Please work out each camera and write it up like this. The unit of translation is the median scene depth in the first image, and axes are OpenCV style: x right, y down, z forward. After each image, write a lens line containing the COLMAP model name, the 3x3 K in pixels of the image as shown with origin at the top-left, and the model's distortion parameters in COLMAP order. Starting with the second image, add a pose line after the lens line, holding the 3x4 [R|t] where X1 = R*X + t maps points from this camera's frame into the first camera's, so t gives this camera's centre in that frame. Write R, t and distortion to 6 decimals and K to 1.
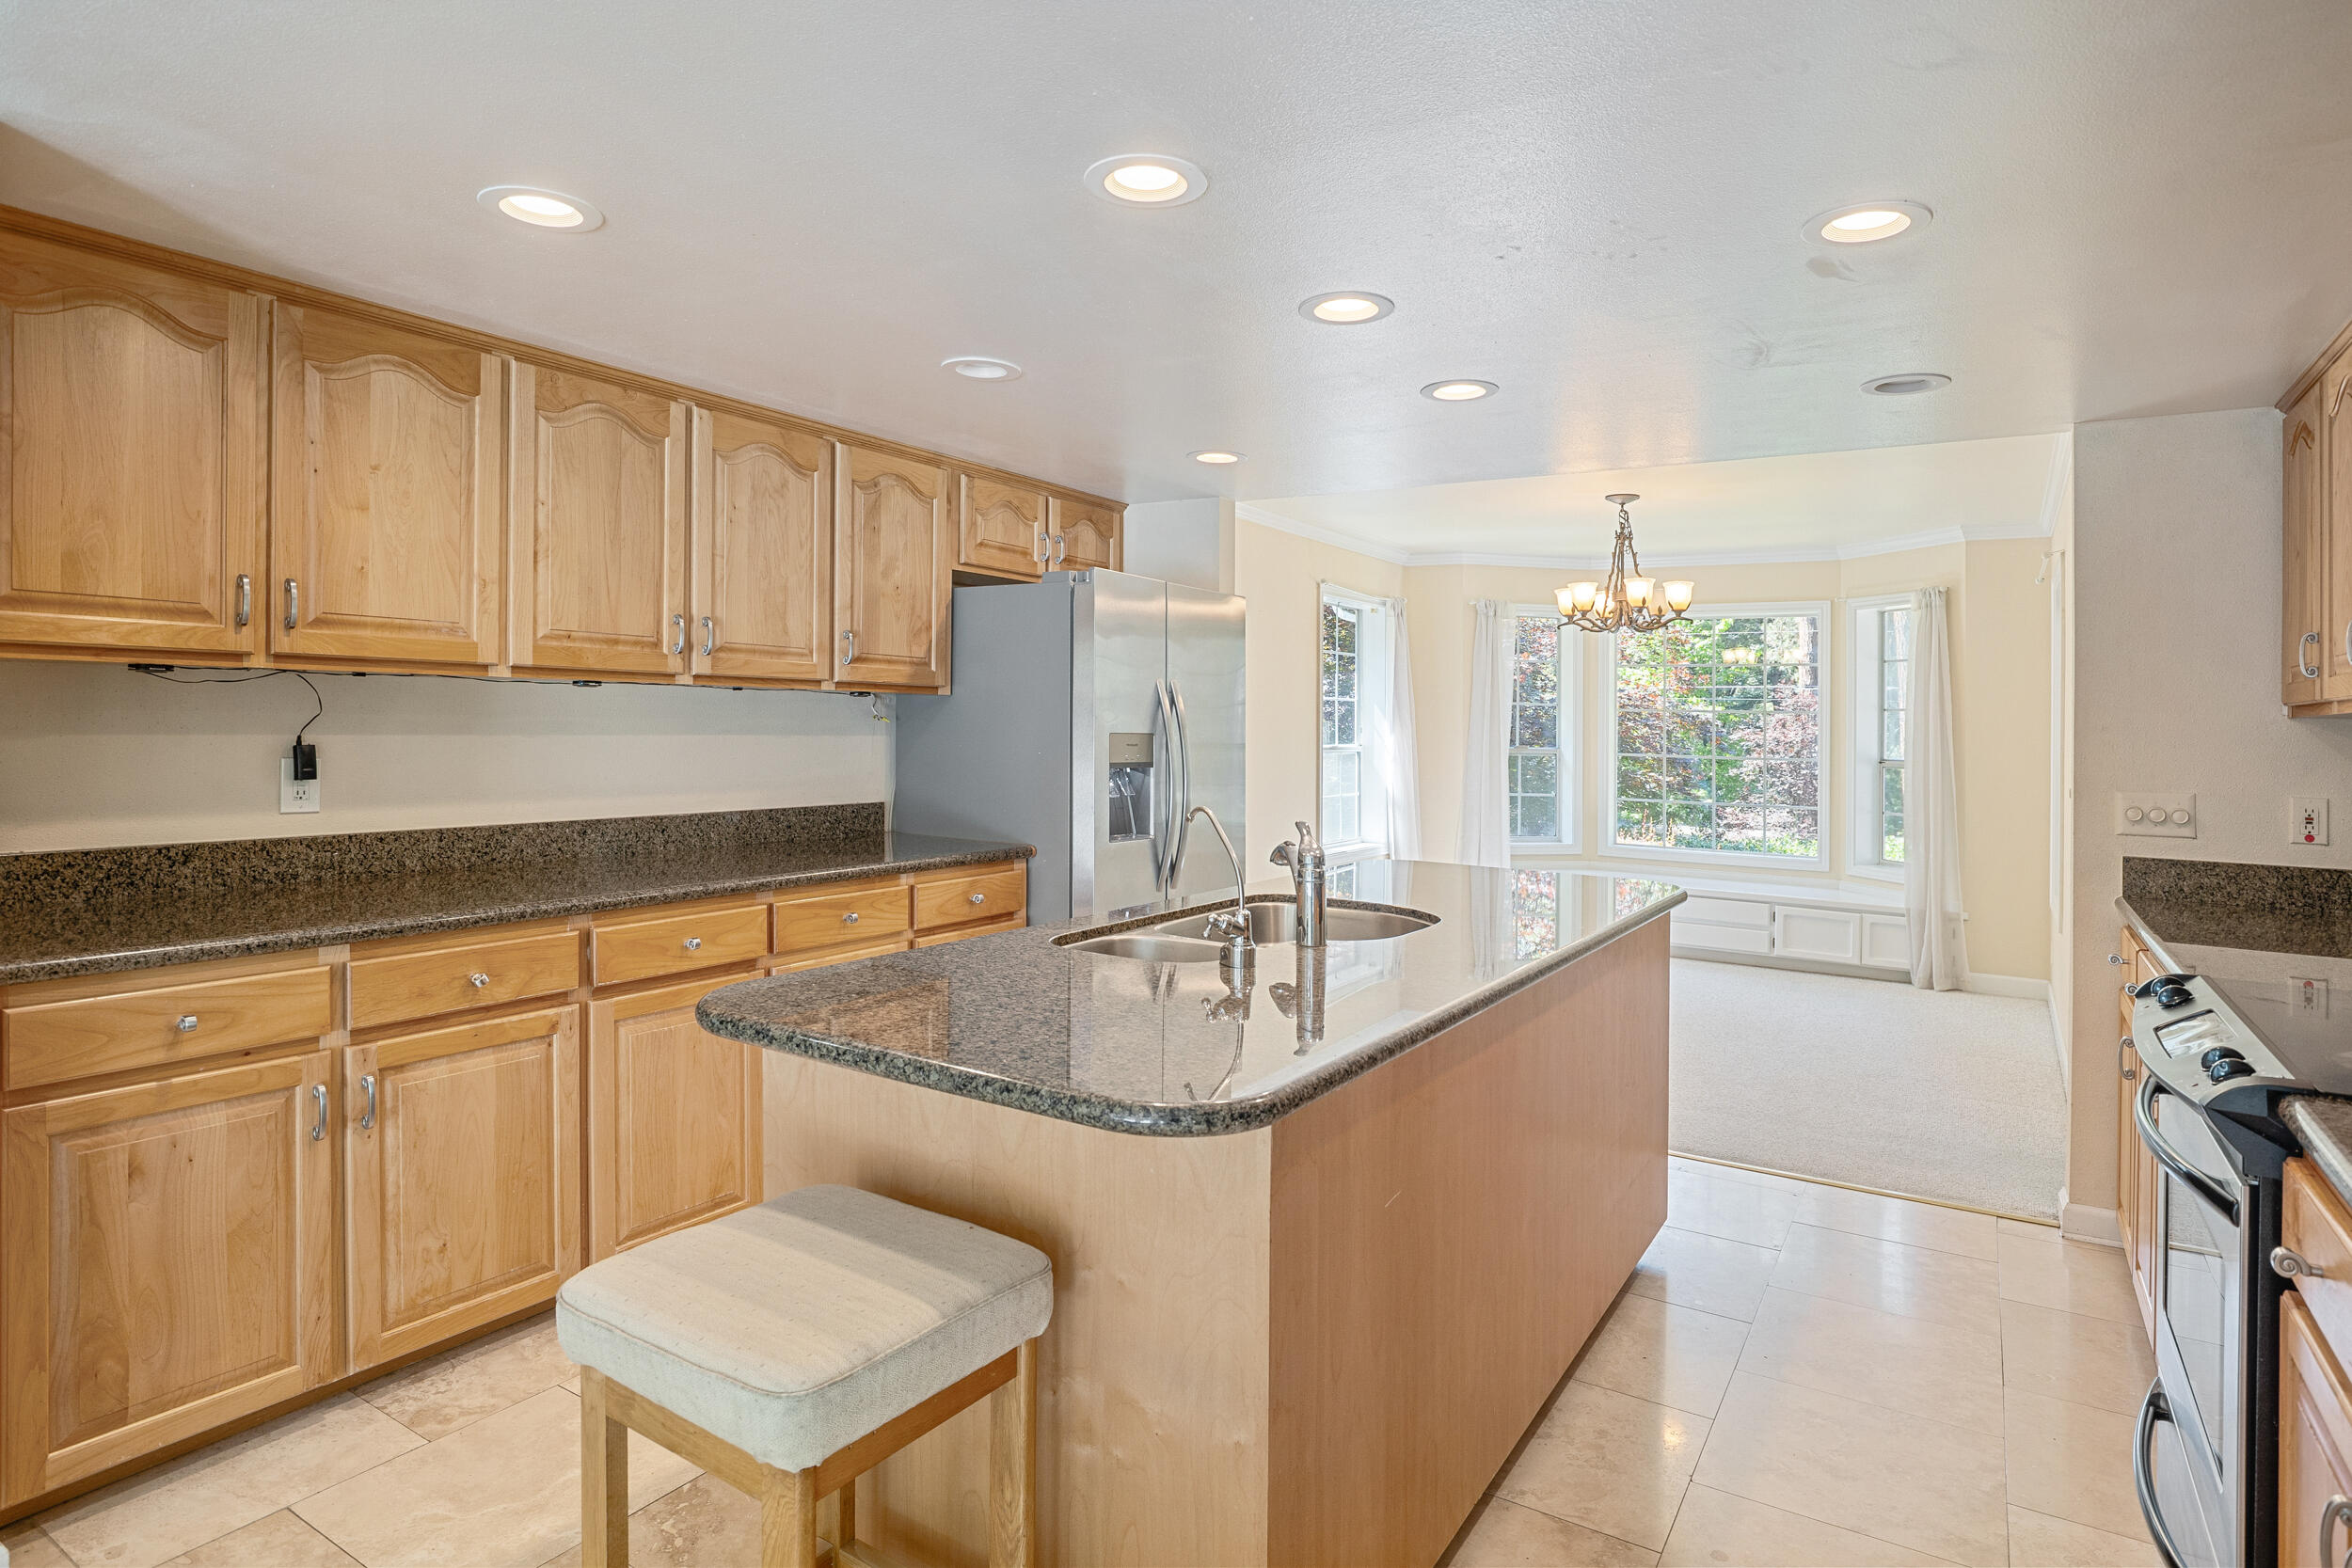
lens RADIAL K [[1251.7, 0, 1174.8], [0, 1251.7, 732.0], [0, 0, 1]] dist [-0.001059, 0.000429]
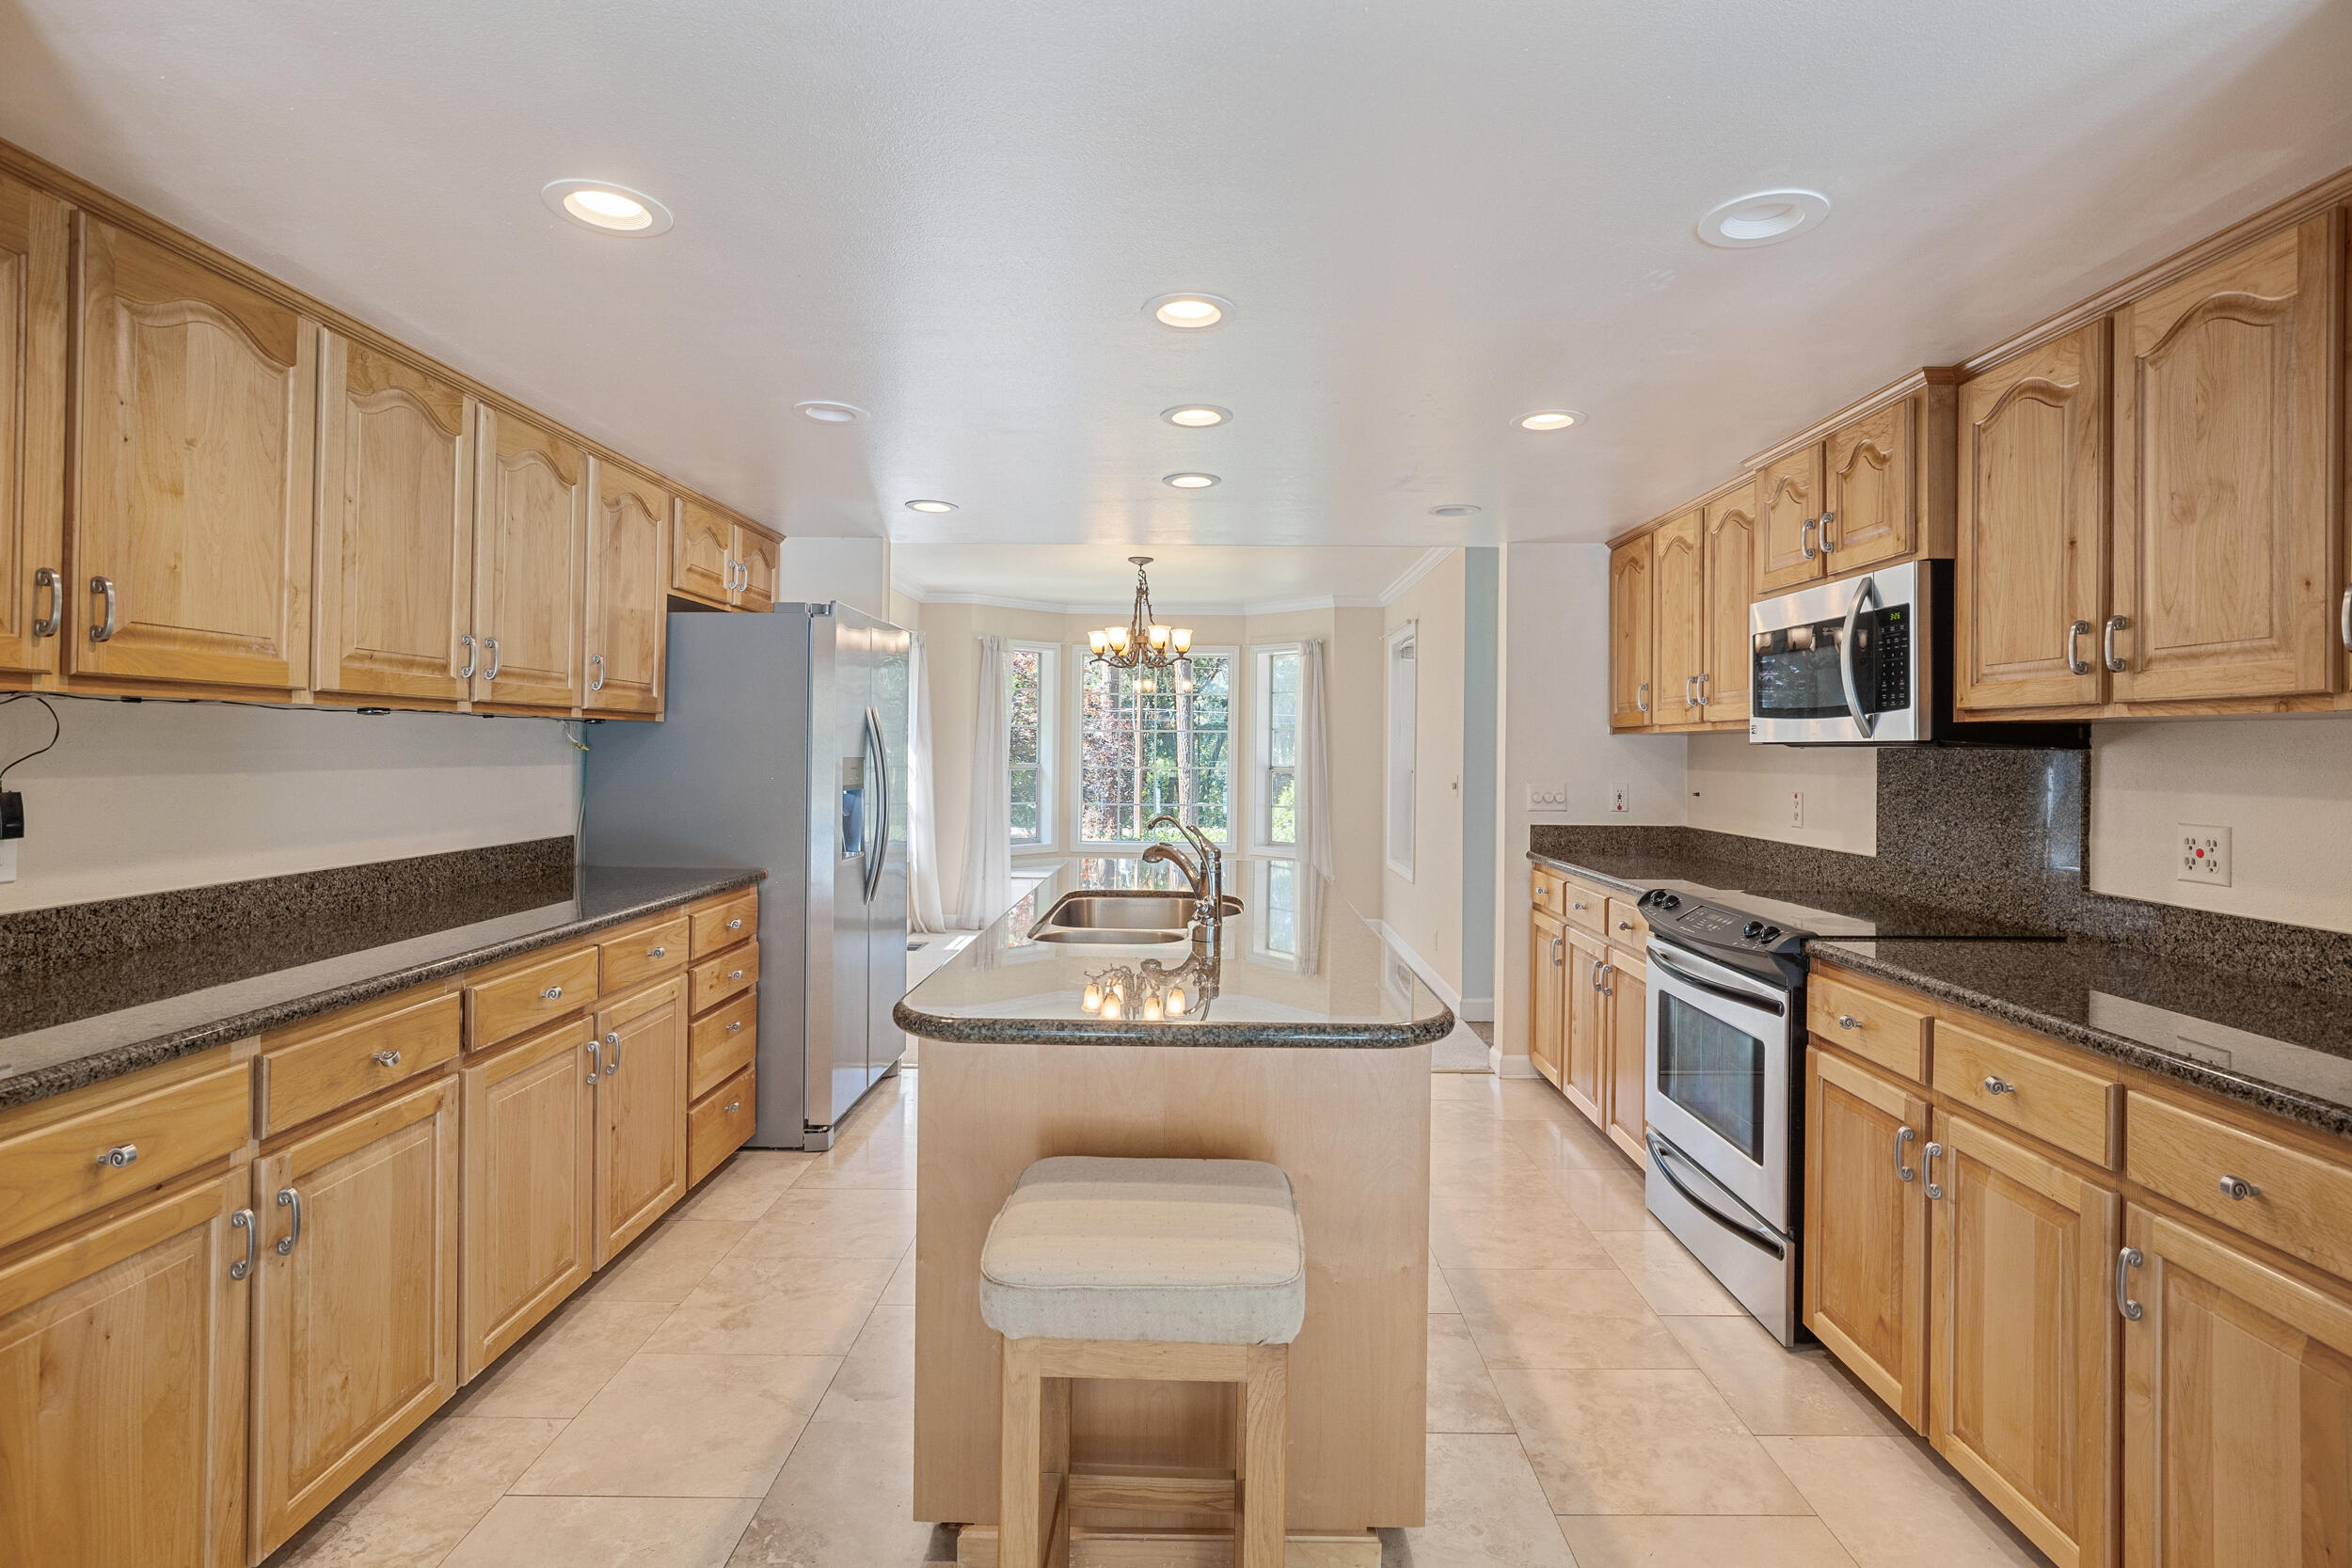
lens RADIAL K [[1143.9, 0, 1178.3], [0, 1143.9, 751.8], [0, 0, 1]] dist [-0.004054, 0.009907]
pose [[0.847337, -0.016046, 0.530813, -0.441645], [0.014745, 0.999869, 0.006686, -0.008230], [-0.530851, 0.002161, 0.847463, 0.038836]]
